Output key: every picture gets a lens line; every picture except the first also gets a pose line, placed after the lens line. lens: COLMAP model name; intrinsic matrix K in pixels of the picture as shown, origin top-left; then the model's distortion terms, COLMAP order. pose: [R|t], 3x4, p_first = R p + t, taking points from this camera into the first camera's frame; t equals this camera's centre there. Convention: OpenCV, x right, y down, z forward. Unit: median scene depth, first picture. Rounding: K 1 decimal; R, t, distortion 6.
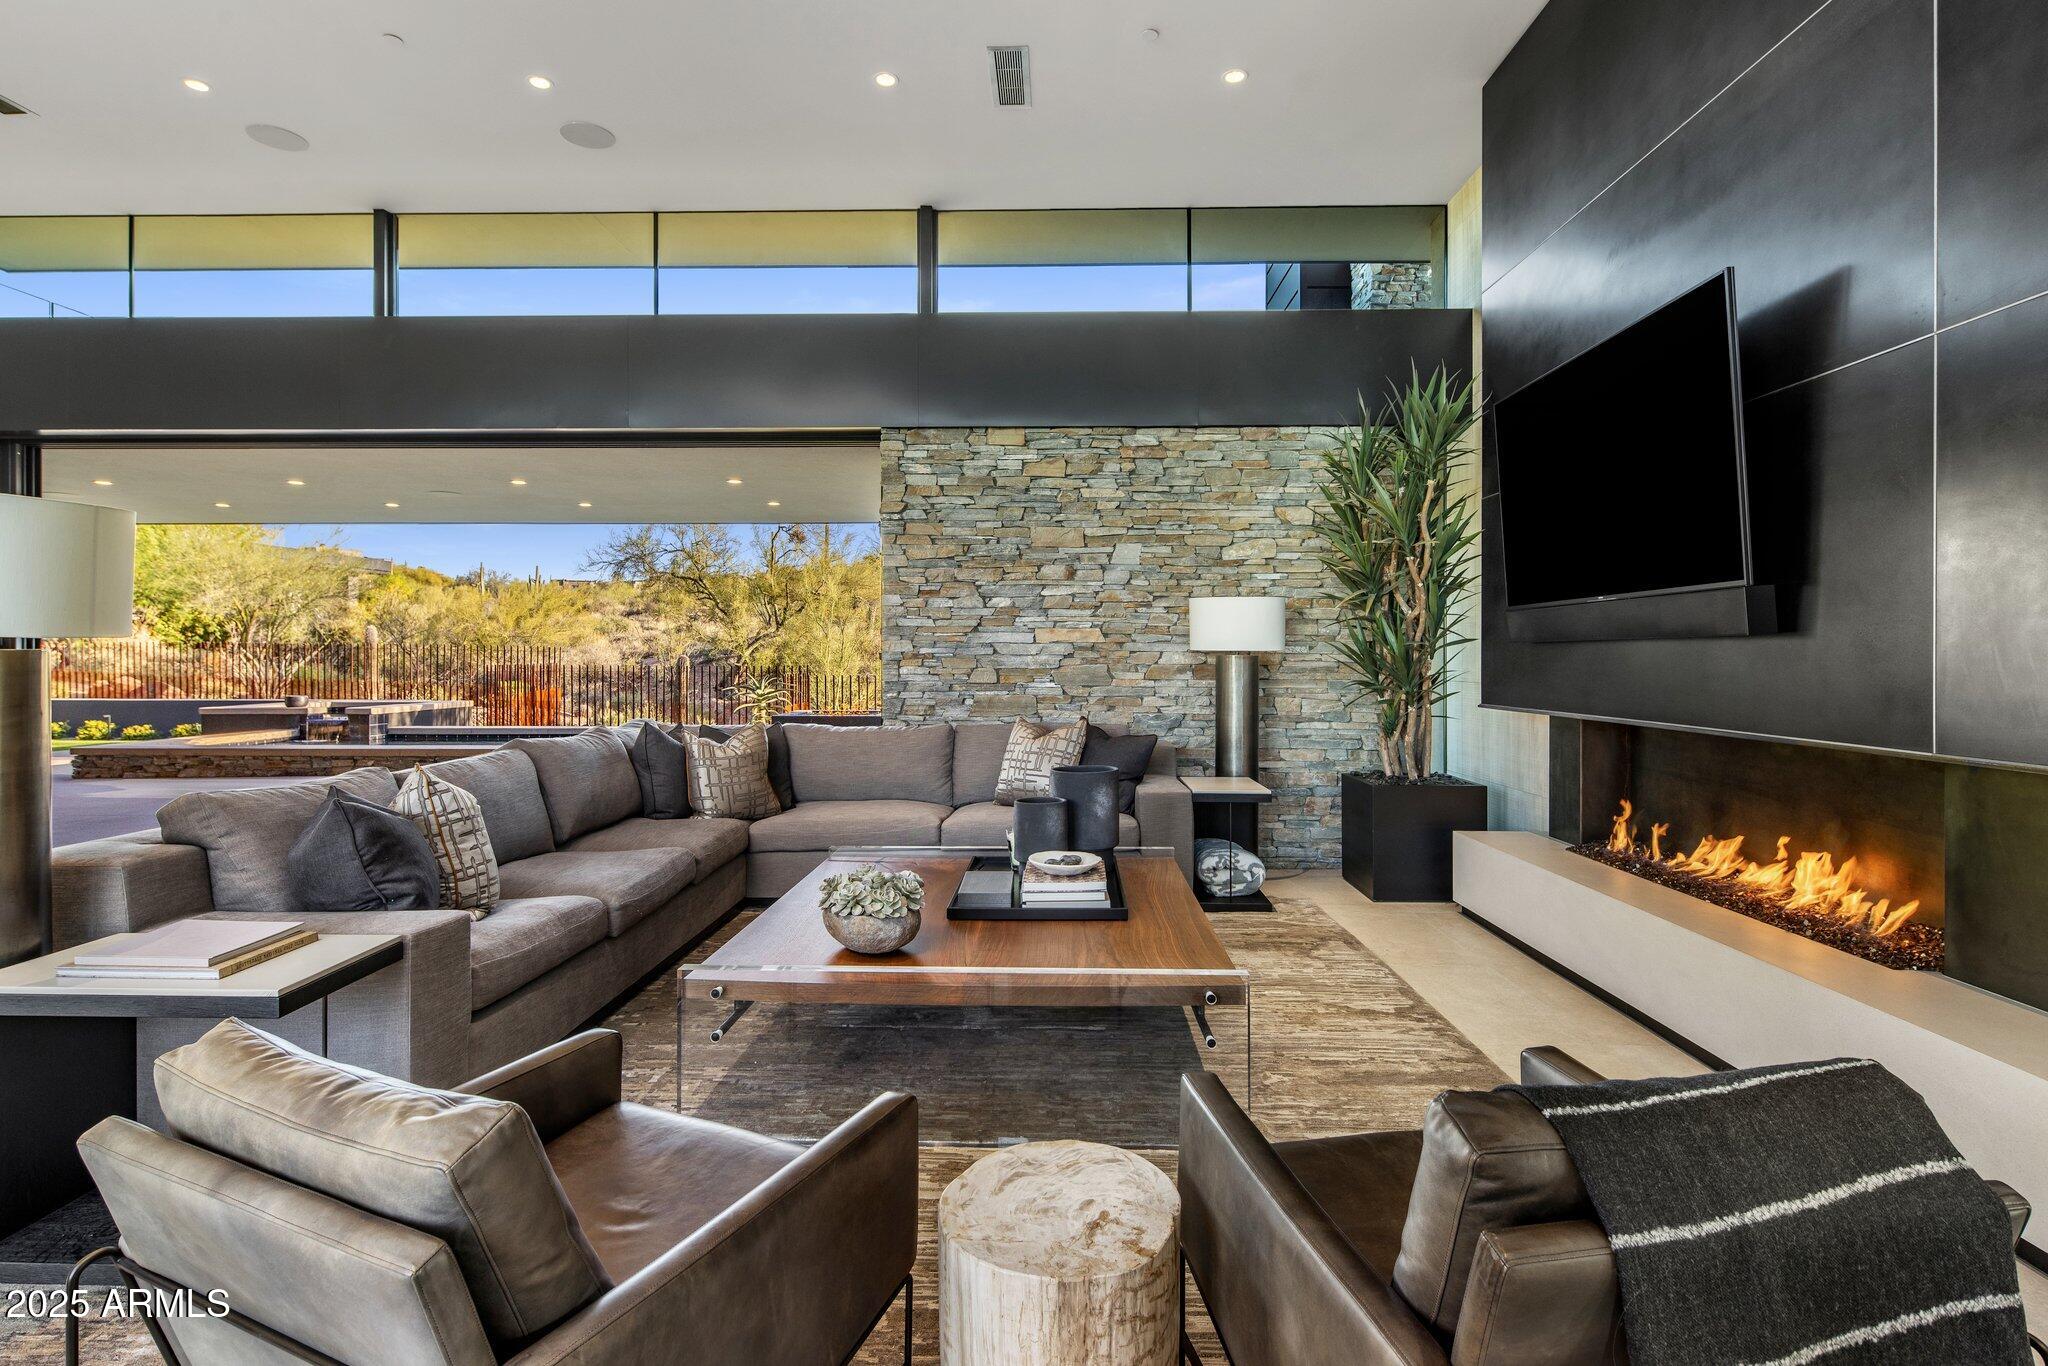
lens RADIAL K [[996.5, 0, 1031.1], [0, 996.5, 665.5], [0, 0, 1]] dist [0.006521, -0.003721]
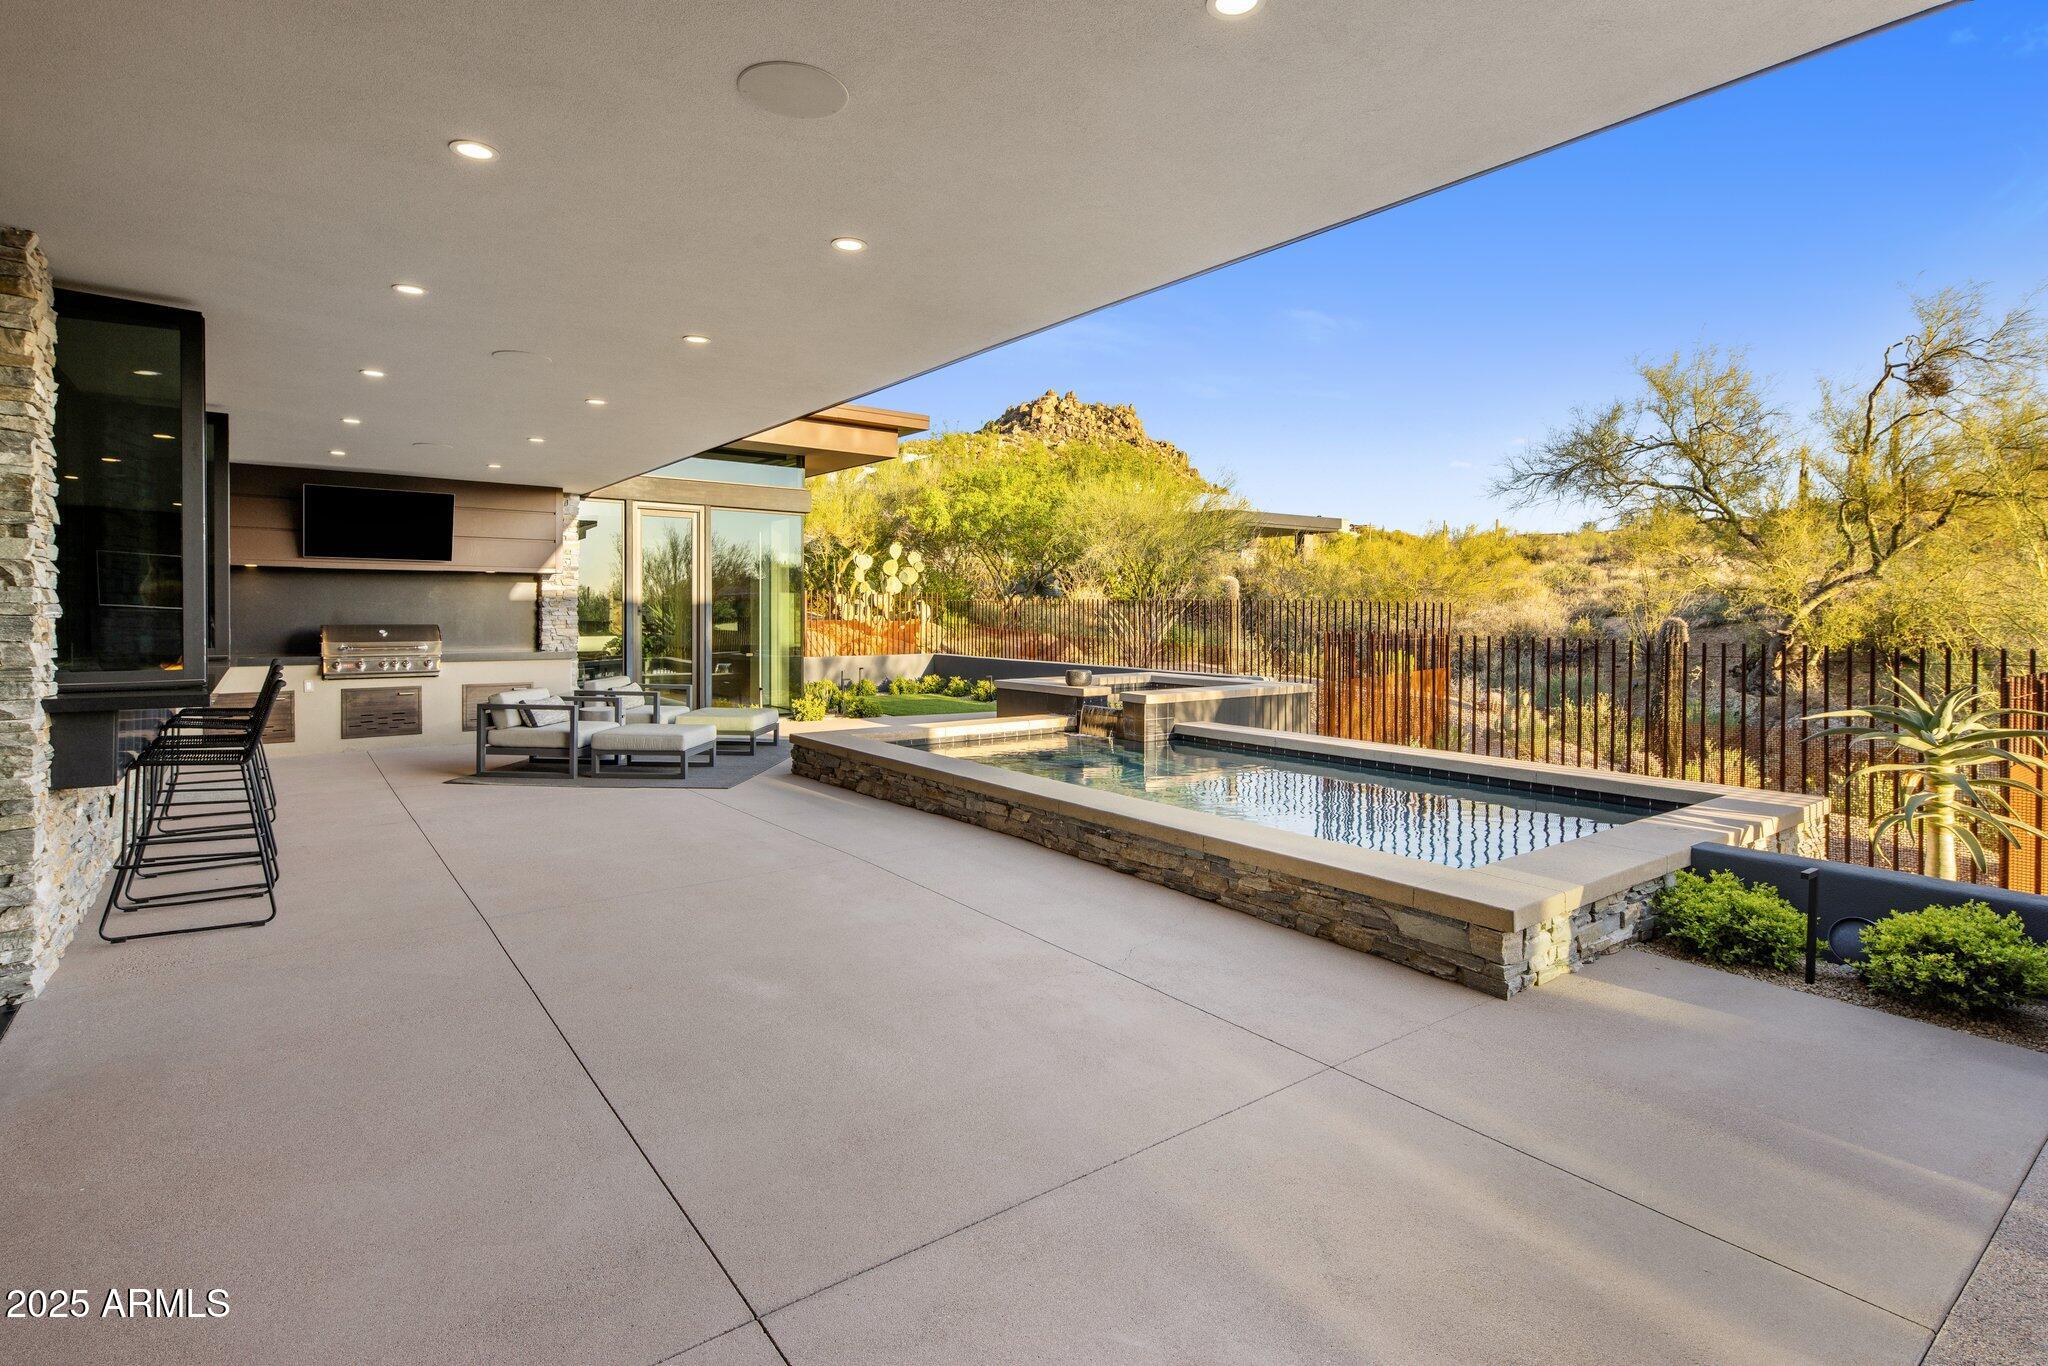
lens RADIAL K [[996.5, 0, 1011.3], [0, 996.5, 619.0], [0, 0, 1]] dist [0.006521, -0.003721]
pose [[0.610189, 0.010116, -0.792191, -0.446821], [-0.010988, 0.999930, 0.004305, -0.023799], [0.792180, 0.006078, 0.610258, 1.233060]]
